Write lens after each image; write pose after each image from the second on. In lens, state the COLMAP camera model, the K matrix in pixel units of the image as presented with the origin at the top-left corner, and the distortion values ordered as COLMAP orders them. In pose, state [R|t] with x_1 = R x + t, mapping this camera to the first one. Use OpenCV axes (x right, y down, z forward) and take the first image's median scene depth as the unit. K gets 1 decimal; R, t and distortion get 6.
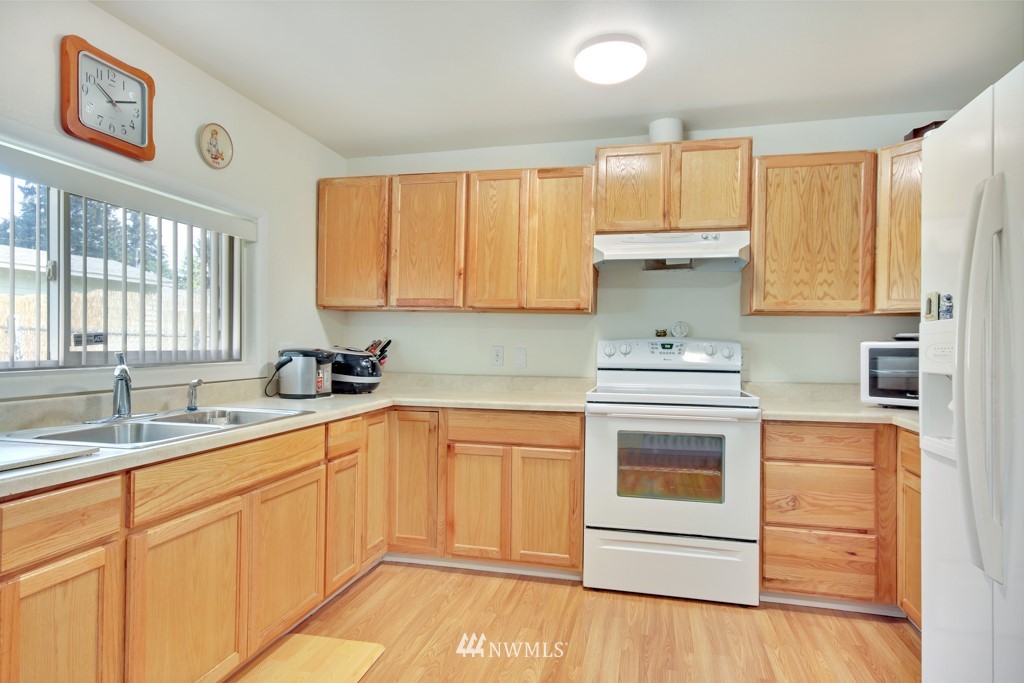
lens RADIAL K [[543.2, 0, 512.0], [0, 543.2, 341.5], [0, 0, 1]] dist [0.004030, -0.002380]
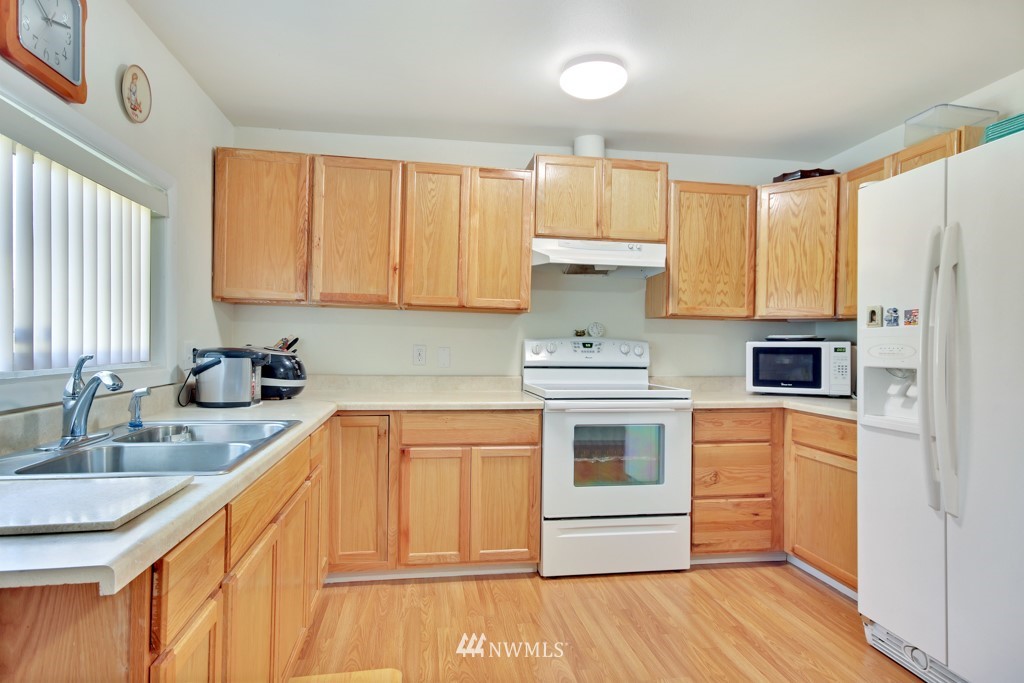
lens RADIAL K [[543.2, 0, 512.0], [0, 543.2, 341.5], [0, 0, 1]] dist [0.004030, -0.002380]
pose [[0.931315, 0.002618, 0.364205, -0.284207], [-0.004208, 0.999985, 0.003573, -0.002185], [-0.364190, -0.004860, 0.931312, 0.051400]]
